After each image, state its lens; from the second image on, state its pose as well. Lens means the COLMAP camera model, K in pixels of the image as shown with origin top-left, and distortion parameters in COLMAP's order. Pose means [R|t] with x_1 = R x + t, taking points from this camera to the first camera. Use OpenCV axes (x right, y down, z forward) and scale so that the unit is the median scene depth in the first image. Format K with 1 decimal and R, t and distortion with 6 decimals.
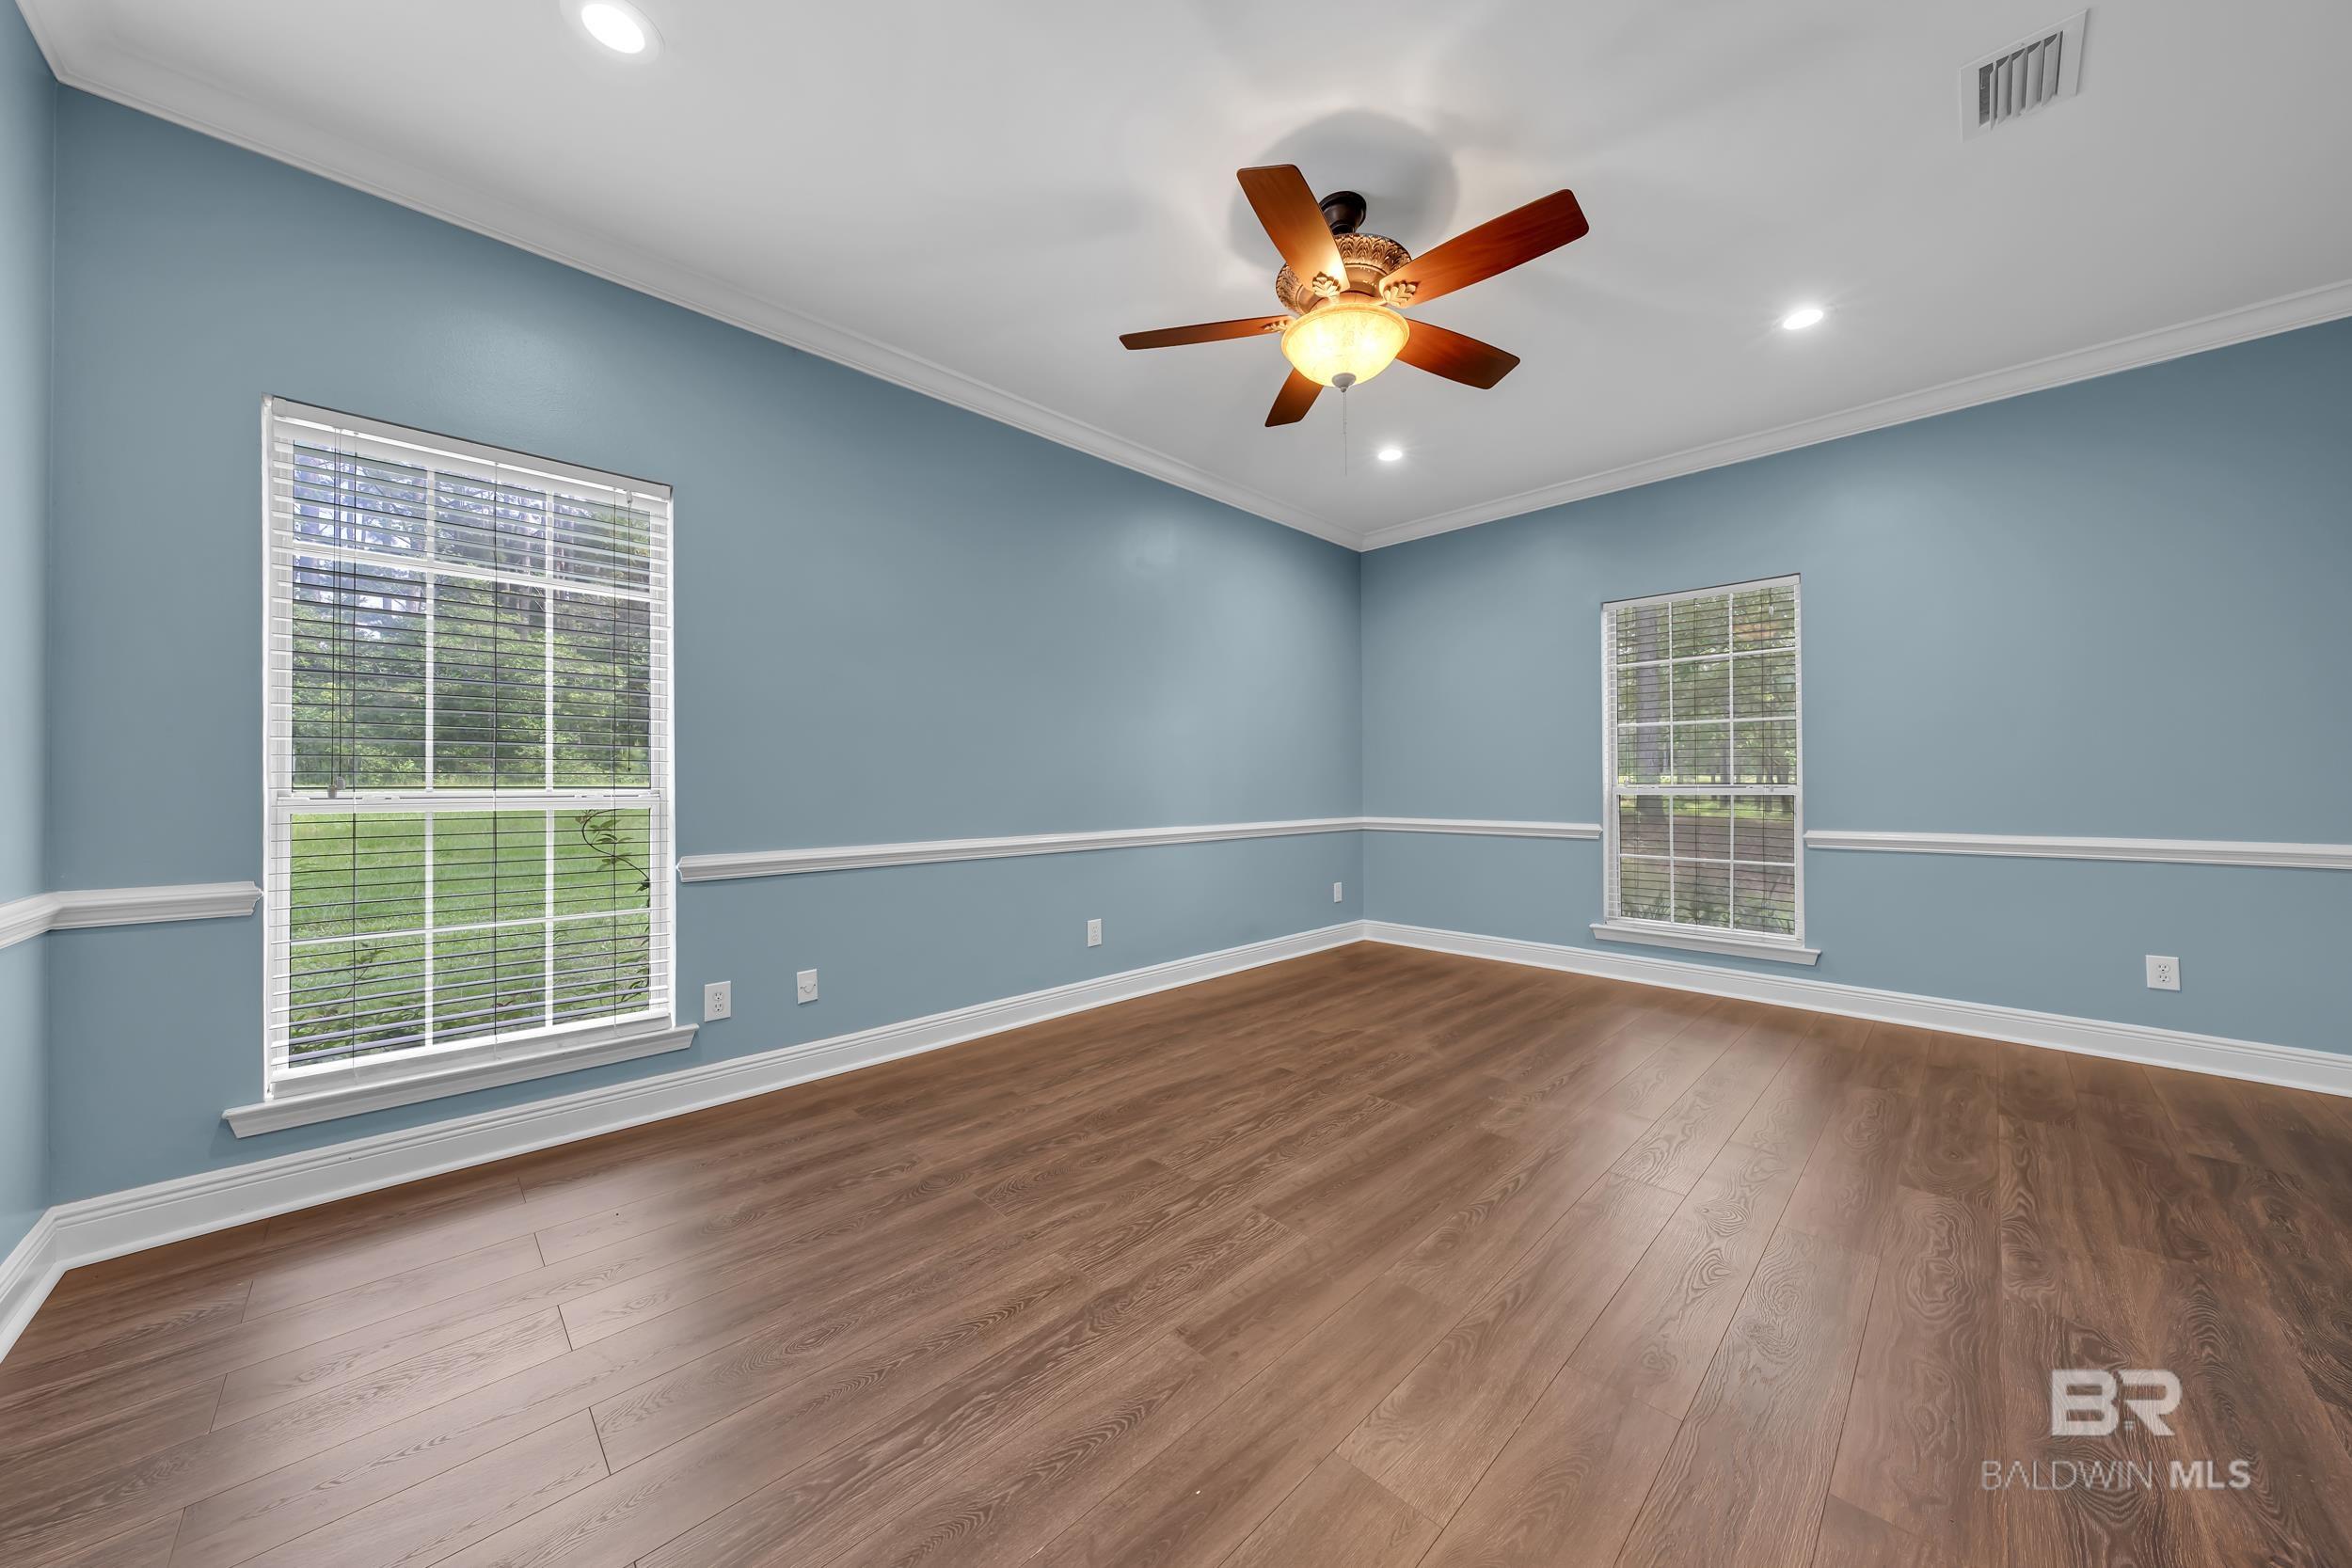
lens RADIAL K [[815.4, 0, 1175.3], [0, 815.4, 784.7], [0, 0, 1]] dist [-0.000881, -0.000001]
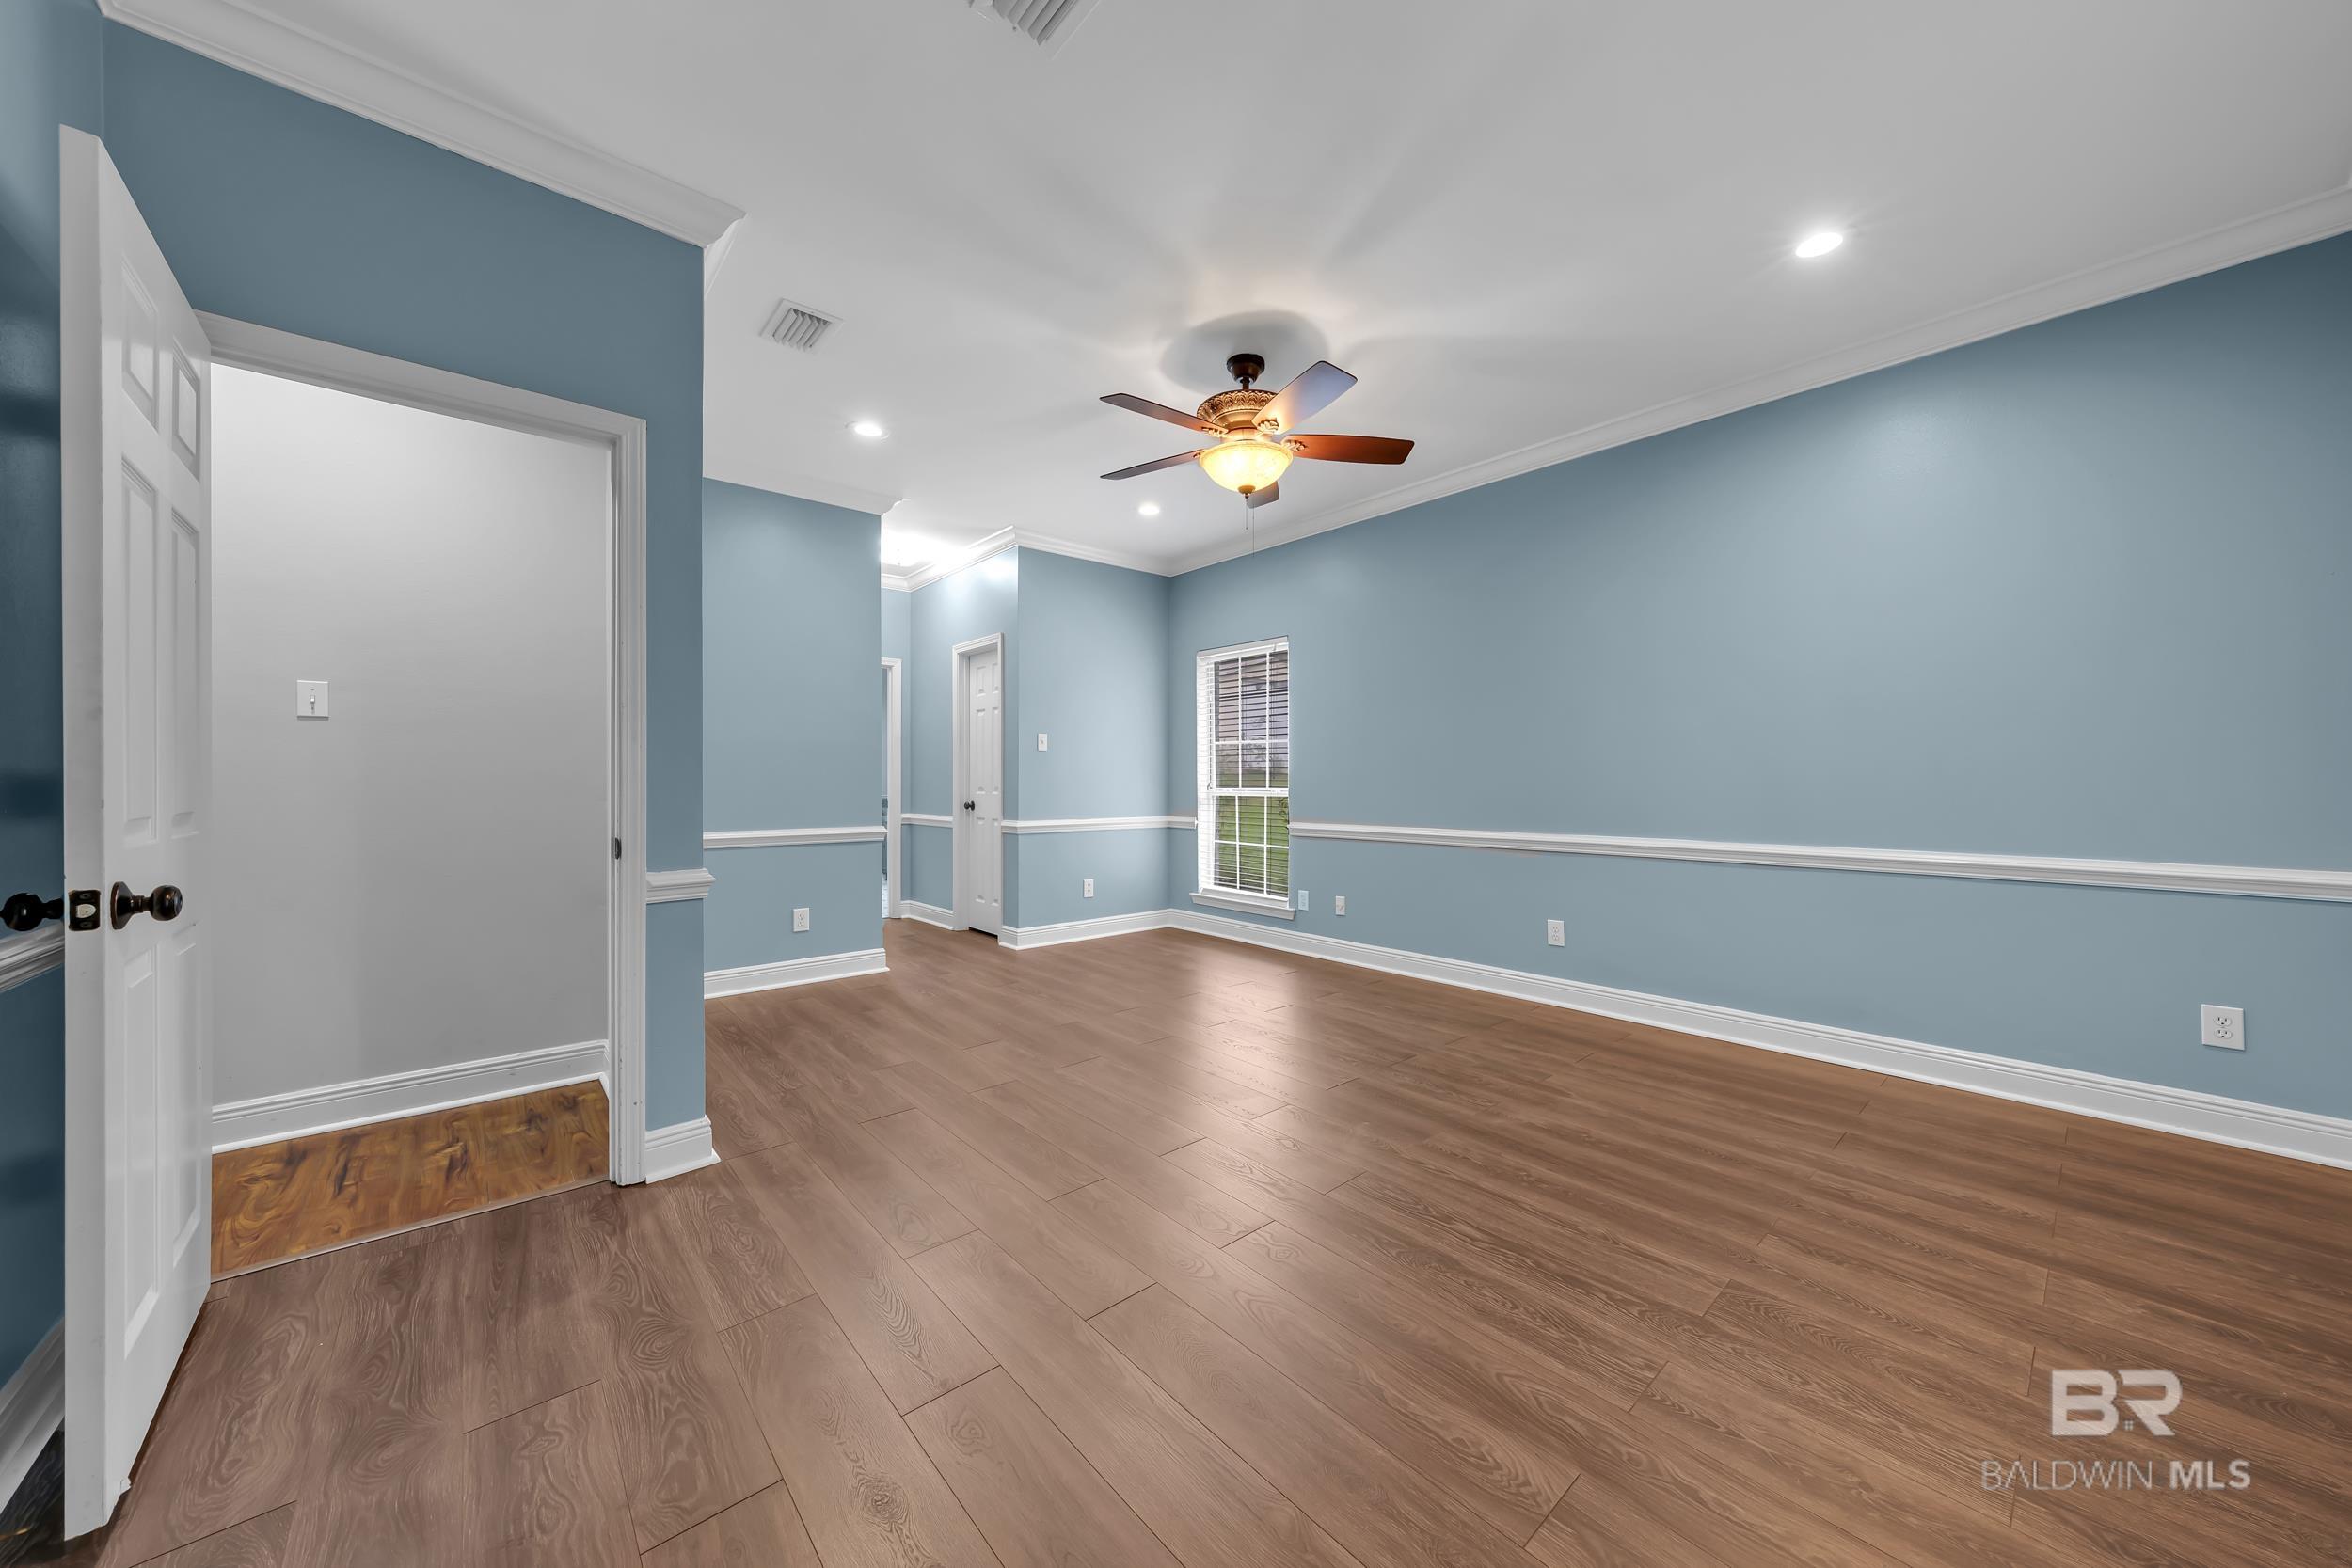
lens RADIAL K [[815.4, 0, 1175.2], [0, 815.4, 778.3], [0, 0, 1]] dist [-0.000881, -0.000001]
pose [[-0.065262, 0.006673, -0.997846, 1.138201], [0.003838, 0.999972, 0.006436, -0.026564], [0.997861, -0.003409, -0.065286, 0.698731]]
